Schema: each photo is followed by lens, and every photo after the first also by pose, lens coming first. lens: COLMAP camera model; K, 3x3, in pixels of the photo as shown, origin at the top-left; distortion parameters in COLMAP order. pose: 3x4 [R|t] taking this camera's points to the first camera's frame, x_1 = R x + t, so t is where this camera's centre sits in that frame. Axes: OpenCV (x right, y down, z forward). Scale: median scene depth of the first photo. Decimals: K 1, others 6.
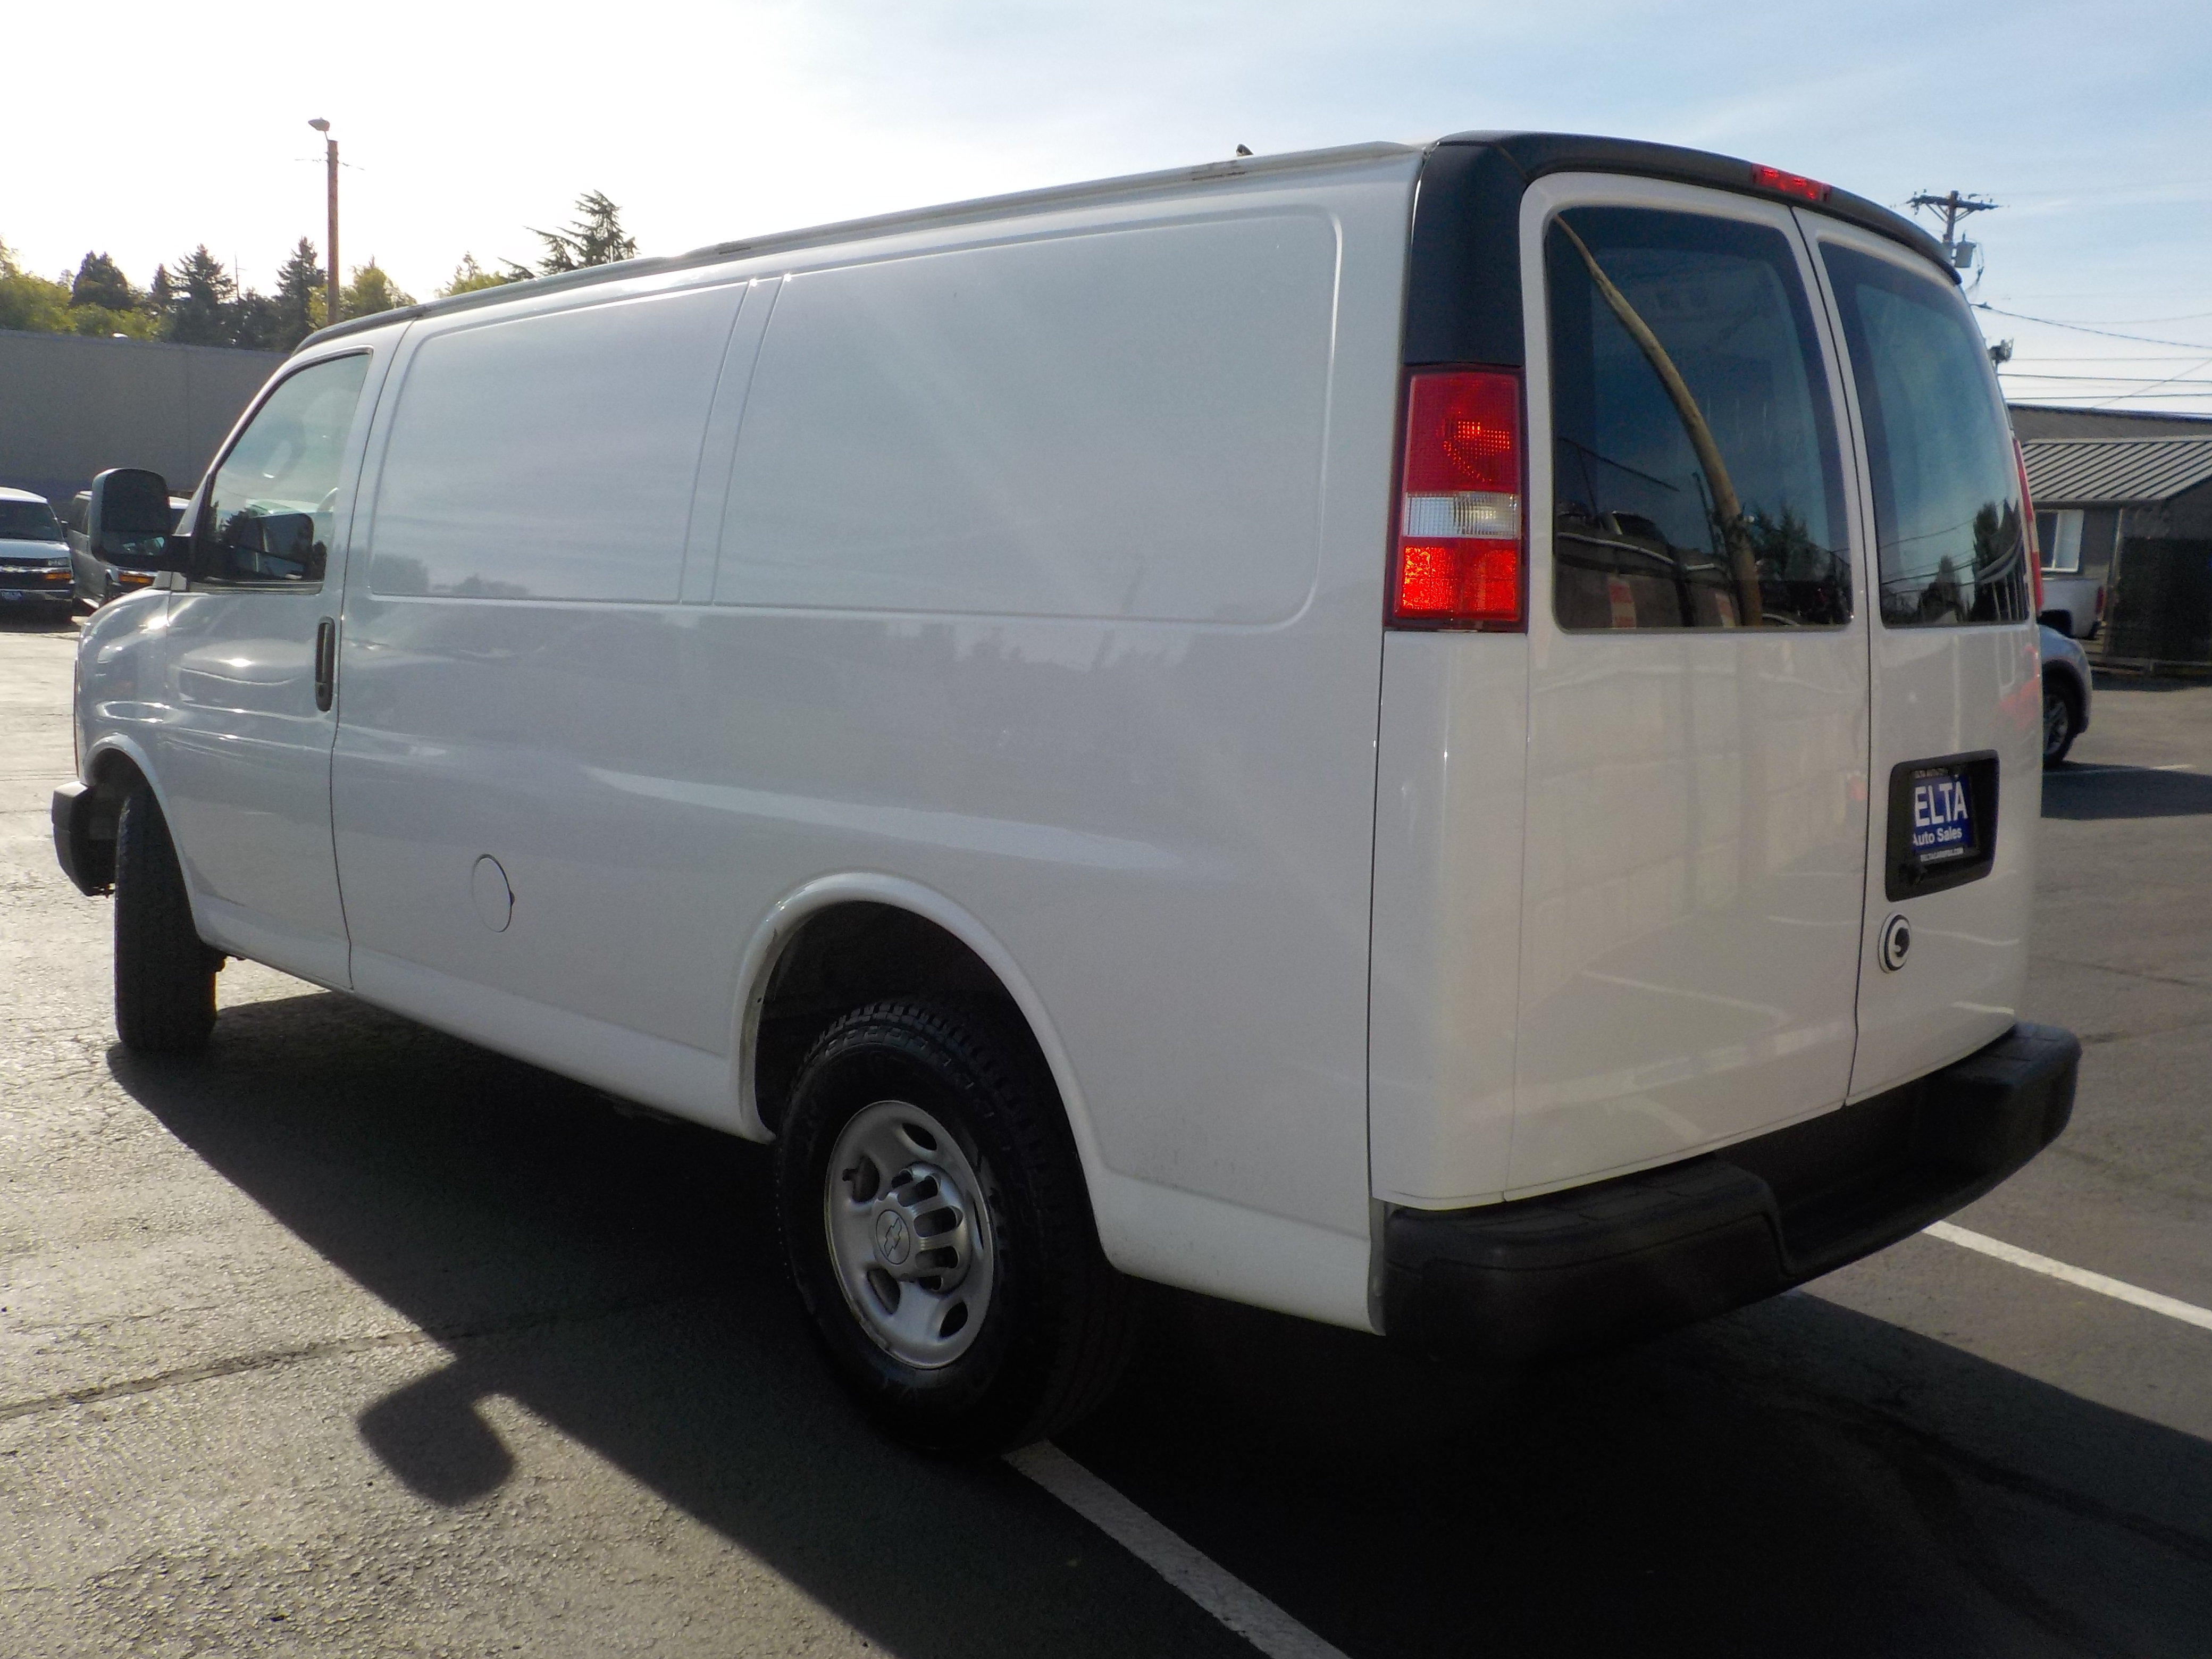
lens RADIAL K [[2038.2, 0, 1097.8], [0, 2038.2, 831.9], [0, 0, 1]] dist [0.025244, -0.024974]
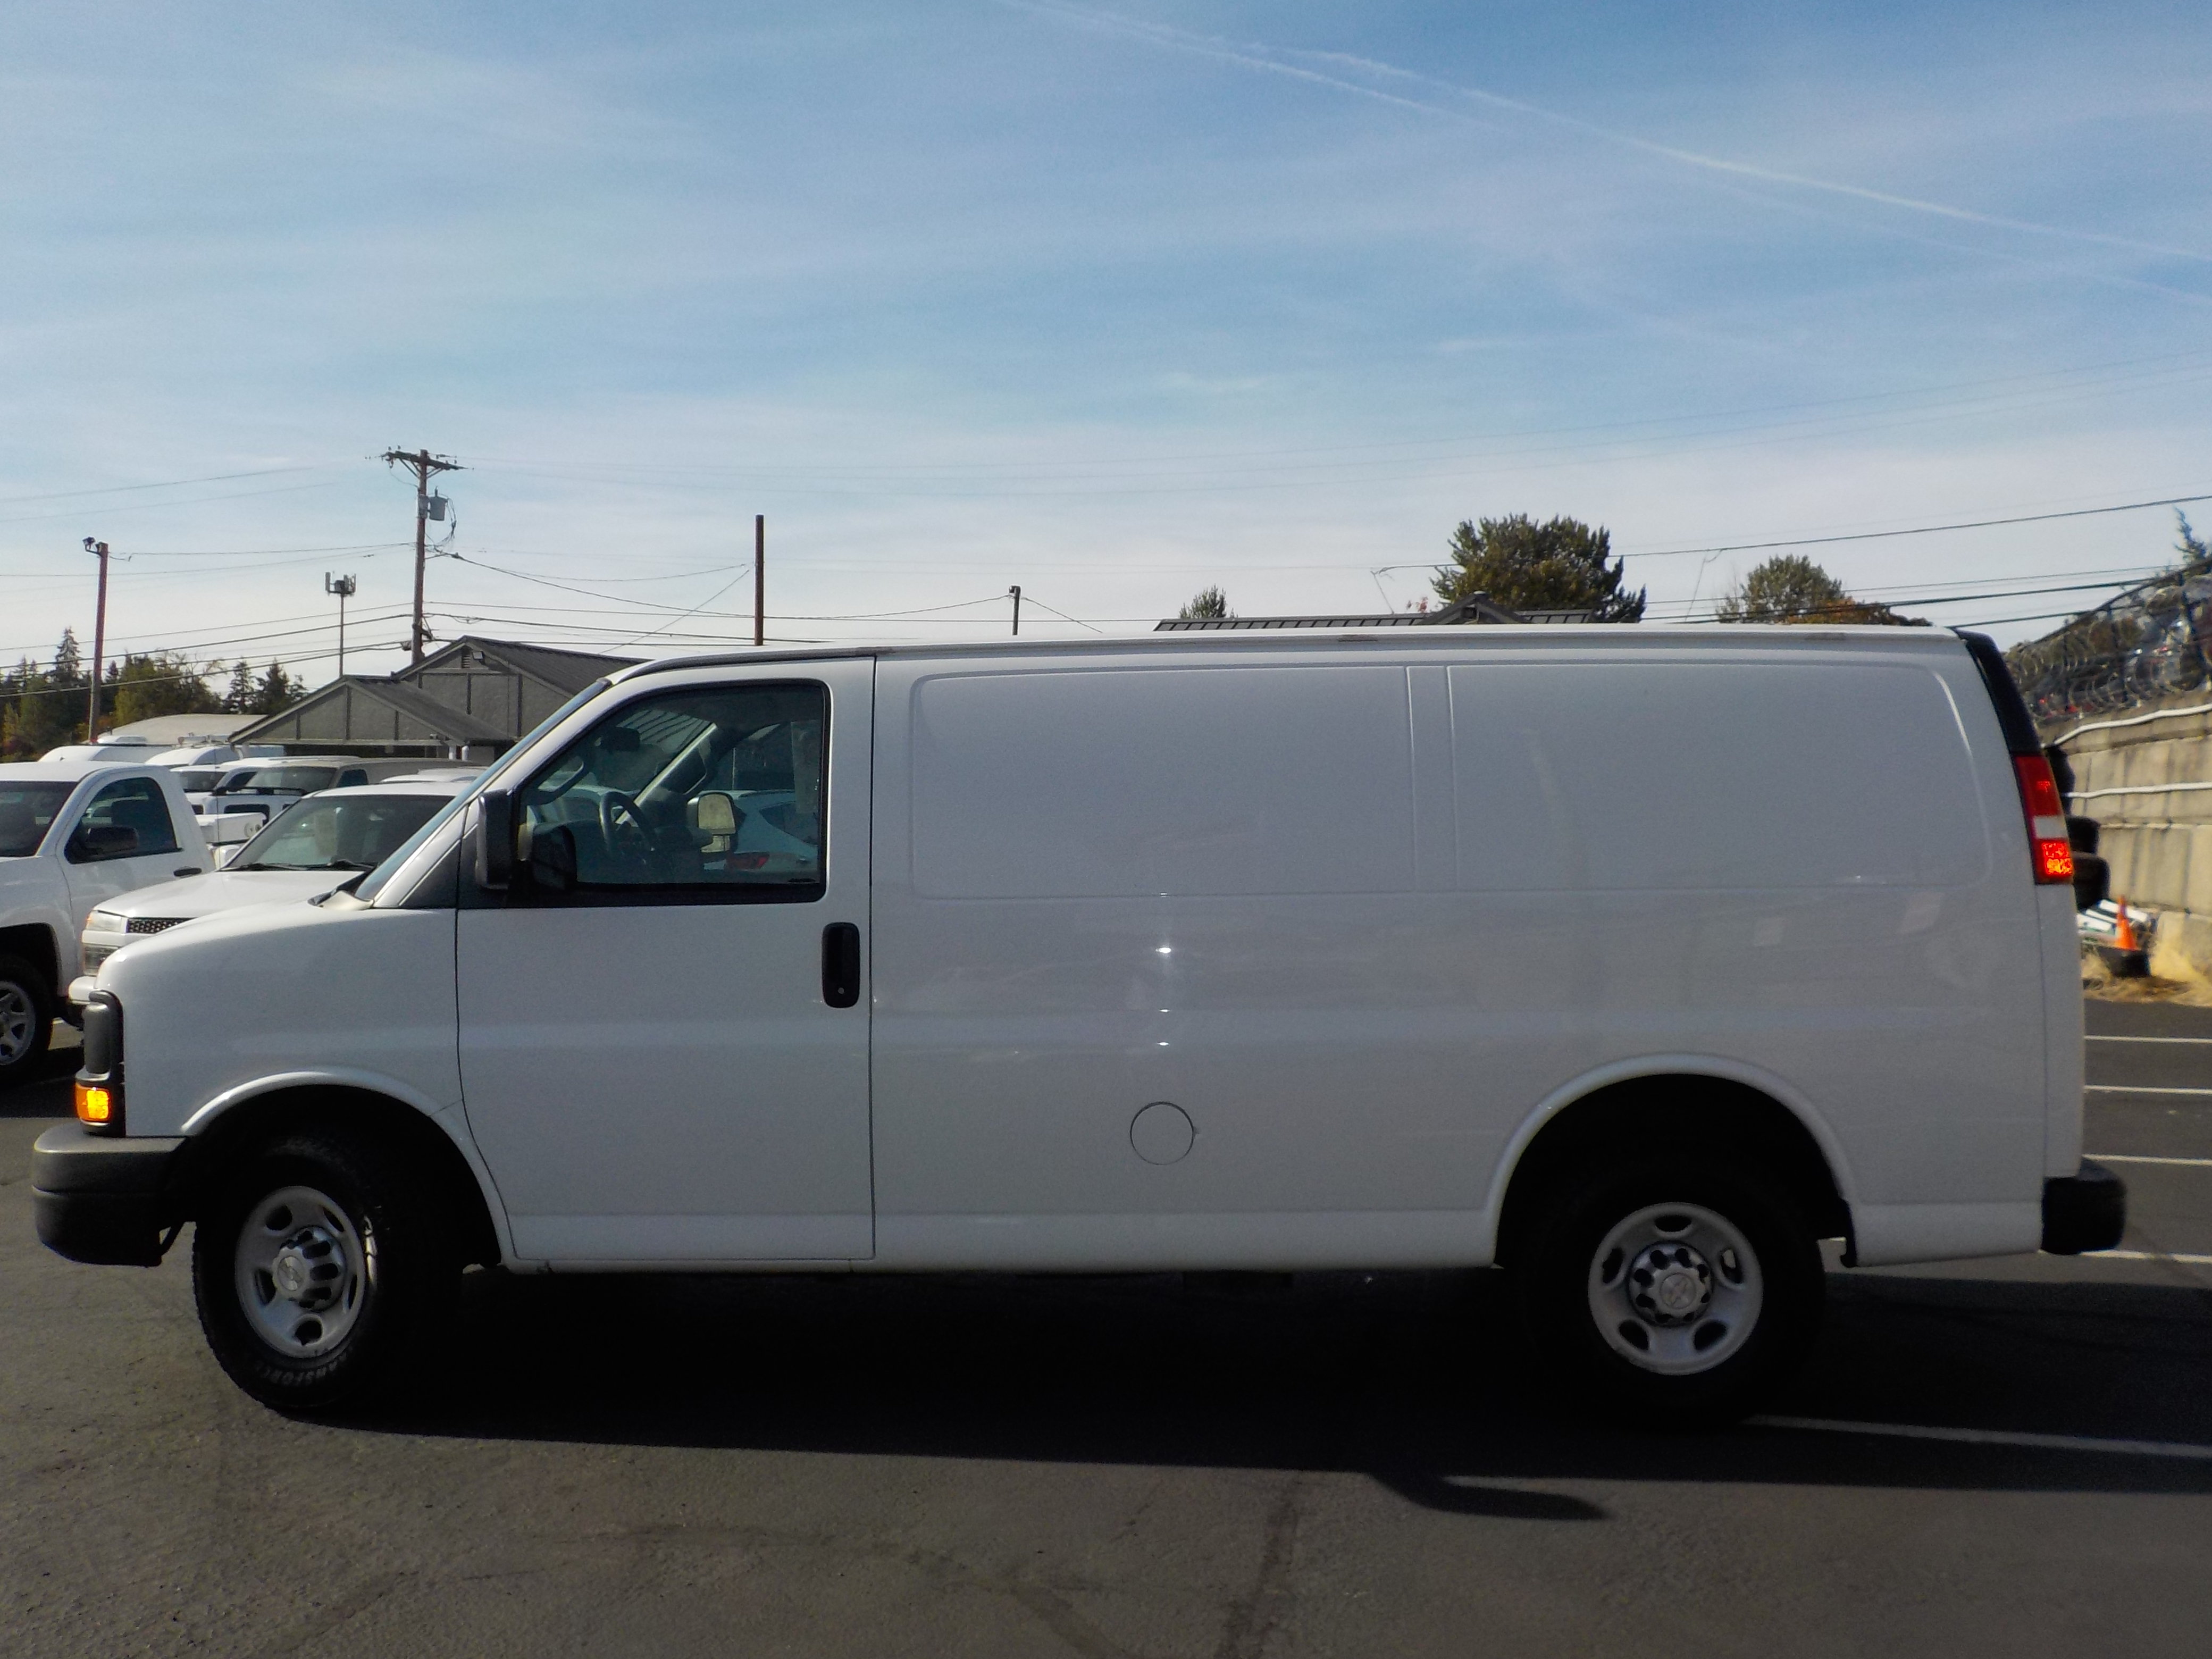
lens RADIAL K [[2021.9, 0, 1103.4], [0, 2021.9, 837.6], [0, 0, 1]] dist [0.026040, -0.000790]
pose [[0.715614, -0.037165, 0.697507, -1.406552], [0.109841, 0.992147, -0.059828, -0.093957], [-0.689806, 0.119428, 0.714076, 0.153895]]
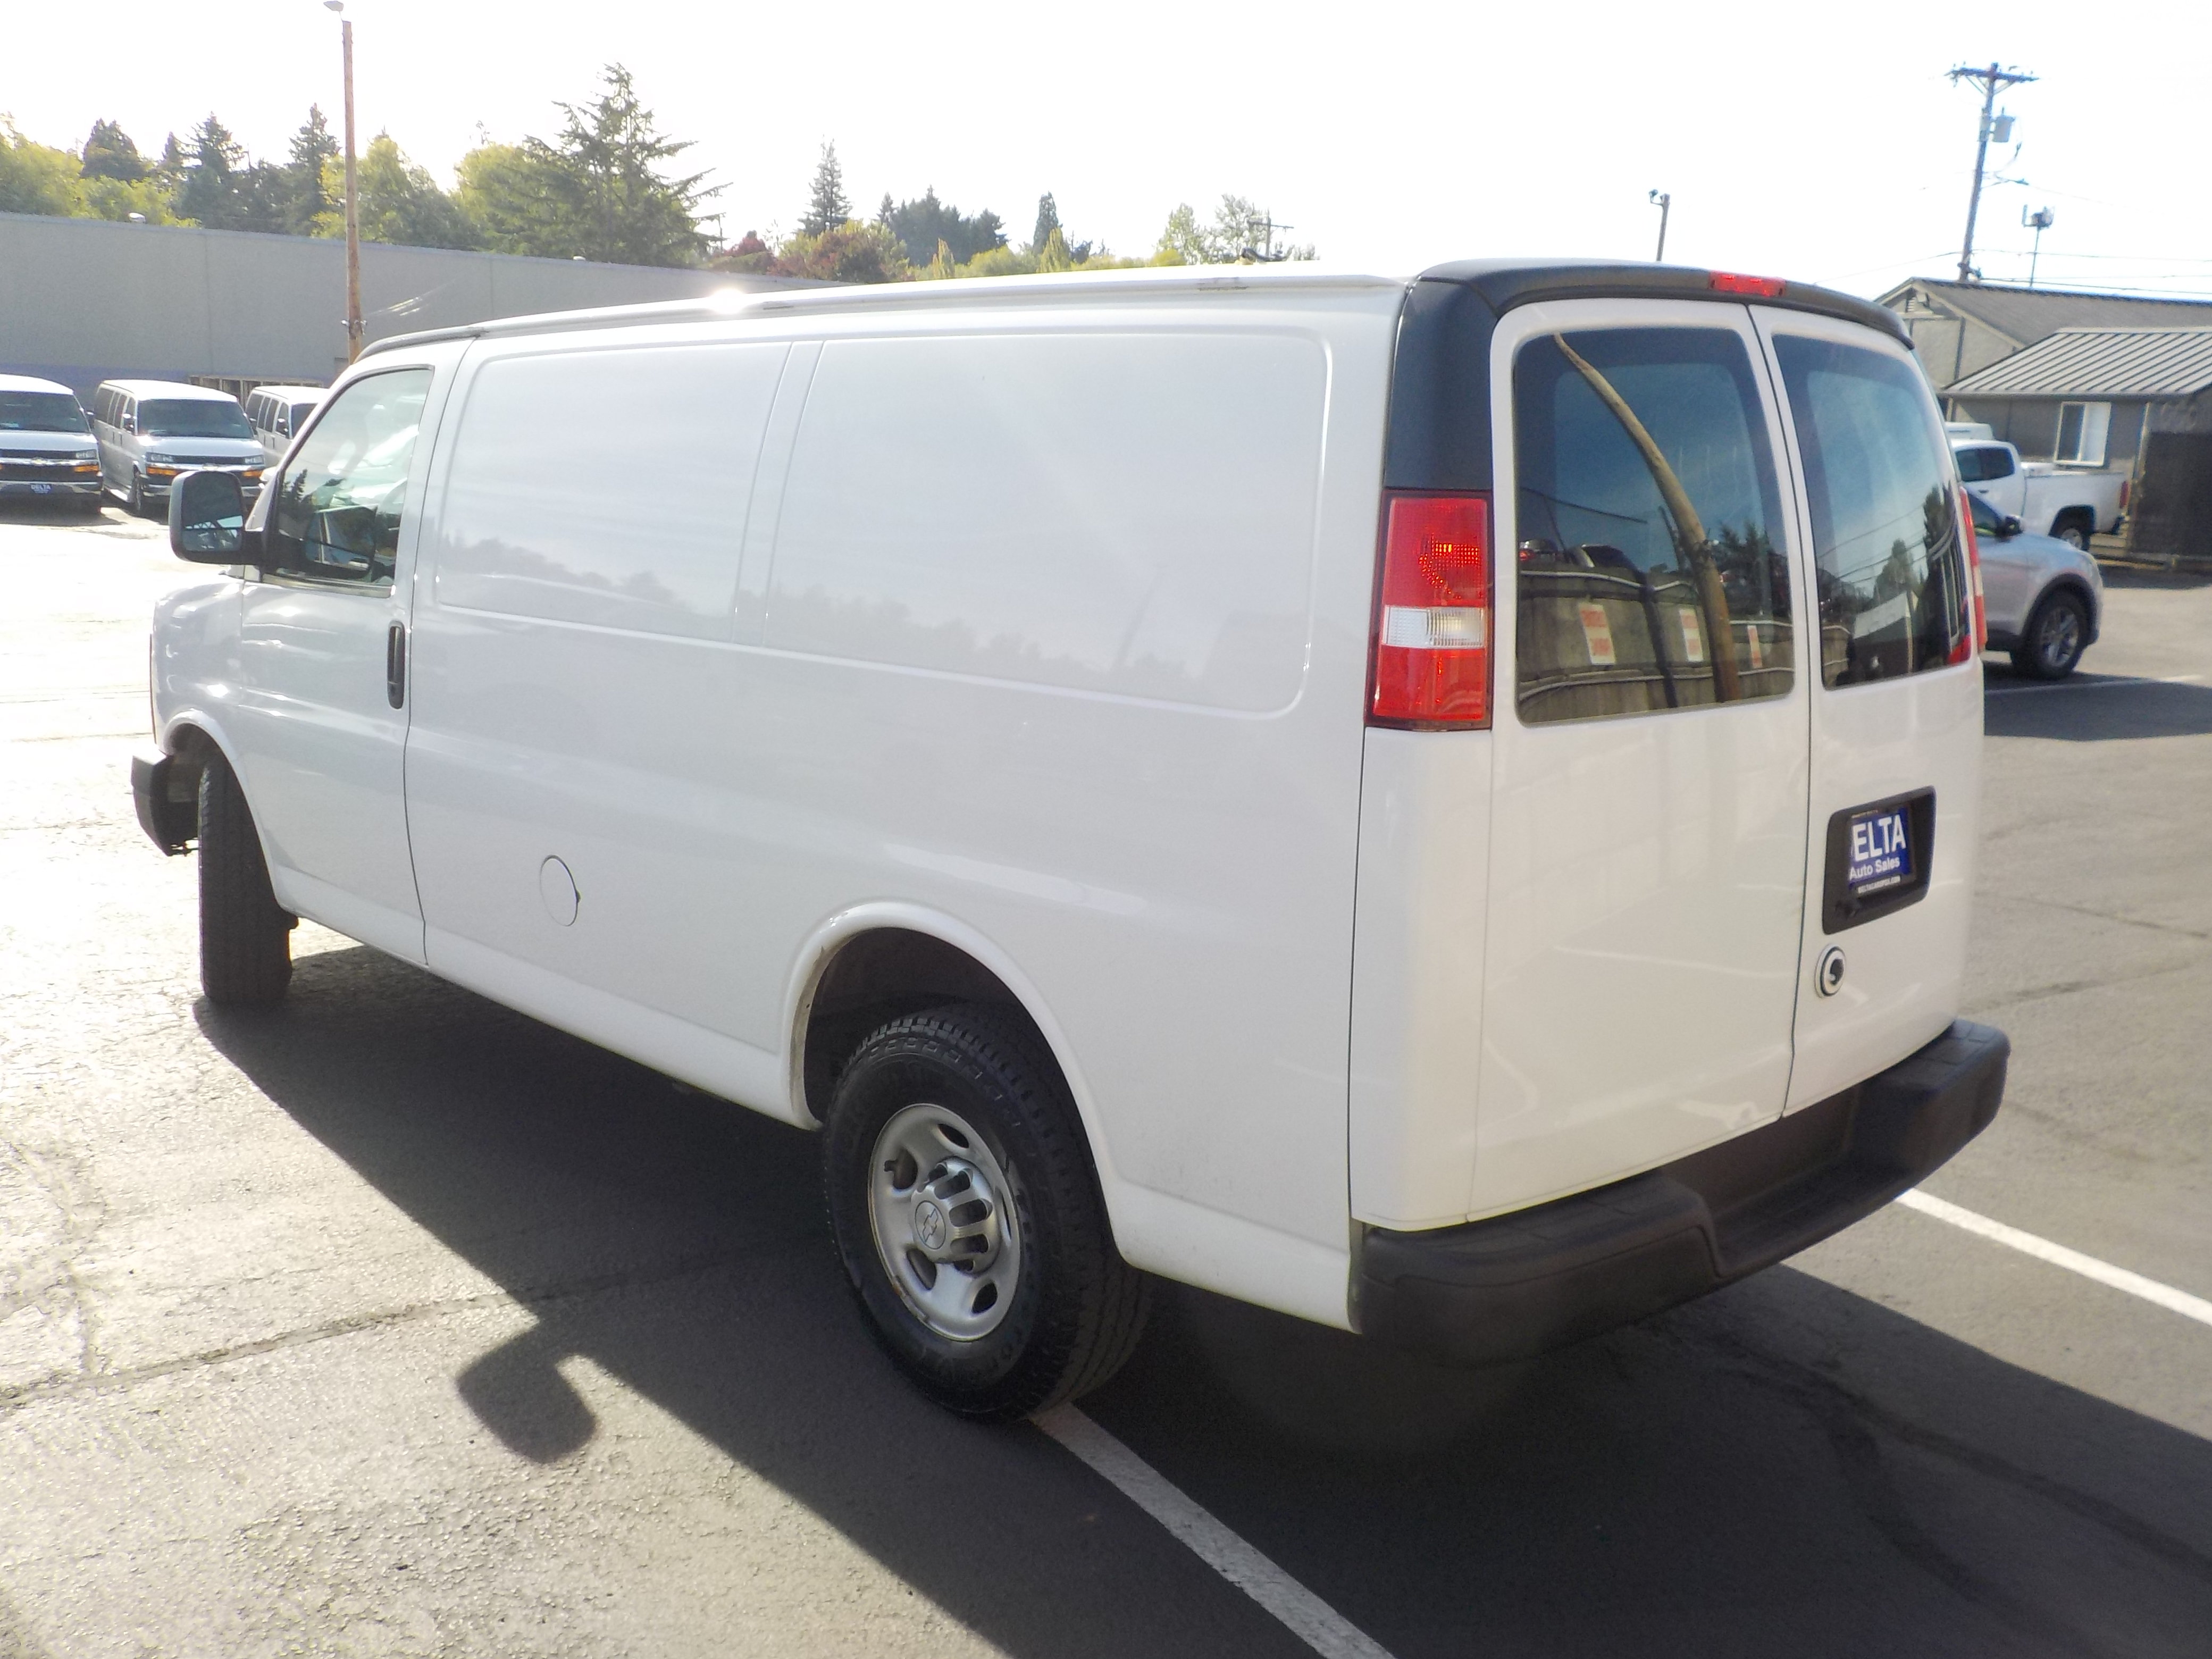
lens RADIAL K [[2038.2, 0, 1097.8], [0, 2038.2, 831.9], [0, 0, 1]] dist [0.025244, -0.024974]
pose [[0.999940, 0.000993, -0.010949, 0.003451], [-0.000328, 0.998166, 0.060543, -0.081361], [0.010989, -0.060536, 0.998106, -0.100023]]
